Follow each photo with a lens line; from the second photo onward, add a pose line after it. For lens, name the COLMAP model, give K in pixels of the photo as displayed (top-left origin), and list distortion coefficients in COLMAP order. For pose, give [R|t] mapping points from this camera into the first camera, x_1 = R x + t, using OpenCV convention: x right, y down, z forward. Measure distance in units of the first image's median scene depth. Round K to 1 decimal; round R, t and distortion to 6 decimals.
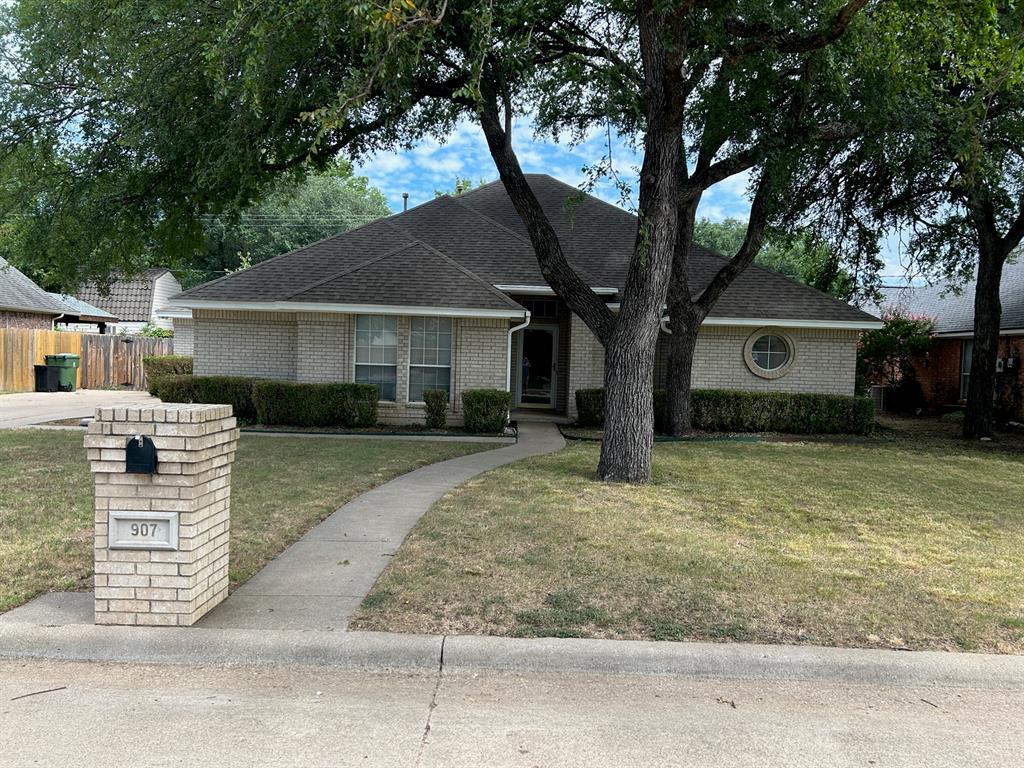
lens RADIAL K [[782.0, 0, 512.0], [0, 782.0, 384.0], [0, 0, 1]] dist [0.053201, -0.016868]
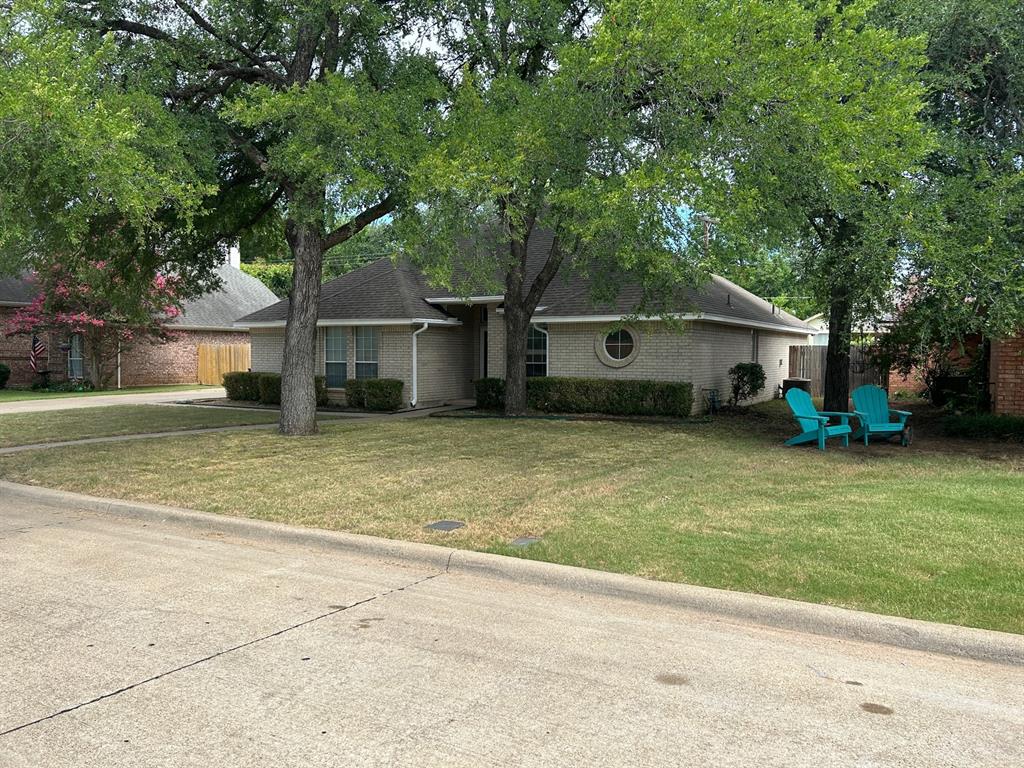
lens RADIAL K [[782.0, 0, 512.0], [0, 782.0, 384.0], [0, 0, 1]] dist [0.053201, -0.016868]
pose [[0.868810, -0.007684, -0.495086, 0.786586], [0.004962, 0.999964, -0.006812, 0.025294], [0.495120, 0.003461, 0.868818, -0.055675]]
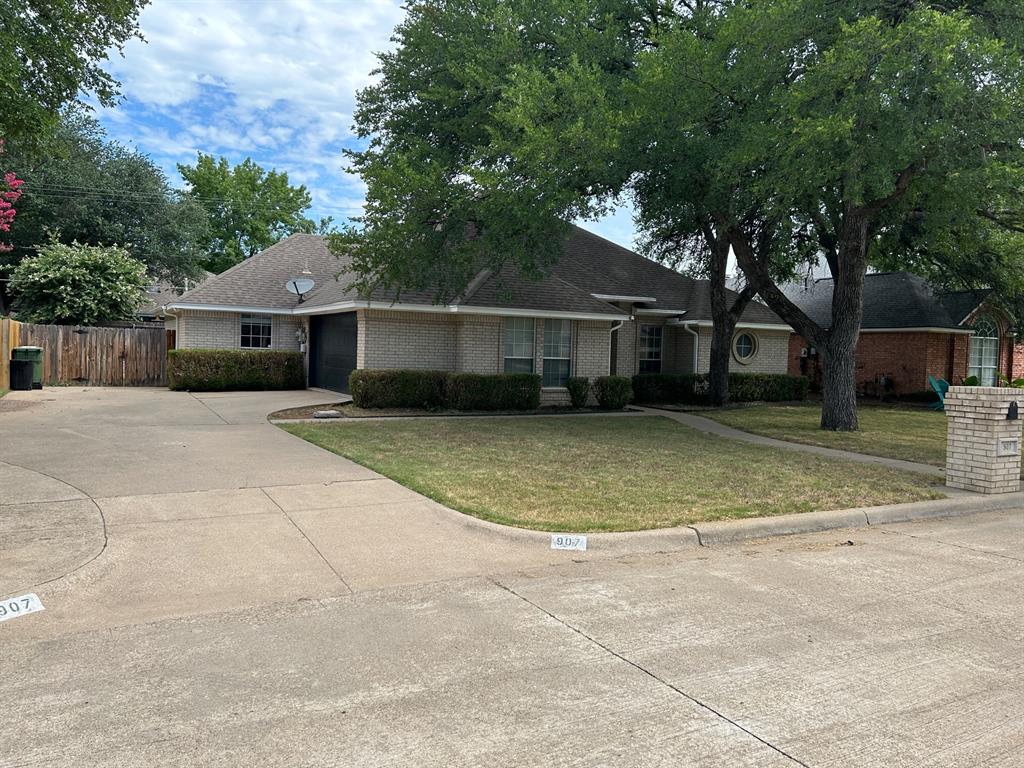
lens RADIAL K [[782.0, 0, 512.0], [0, 782.0, 384.0], [0, 0, 1]] dist [0.053201, -0.016868]
pose [[0.879412, -0.027232, 0.475281, -0.761870], [0.016480, 0.999506, 0.026776, -0.016883], [-0.475776, -0.015715, 0.879426, -0.063253]]
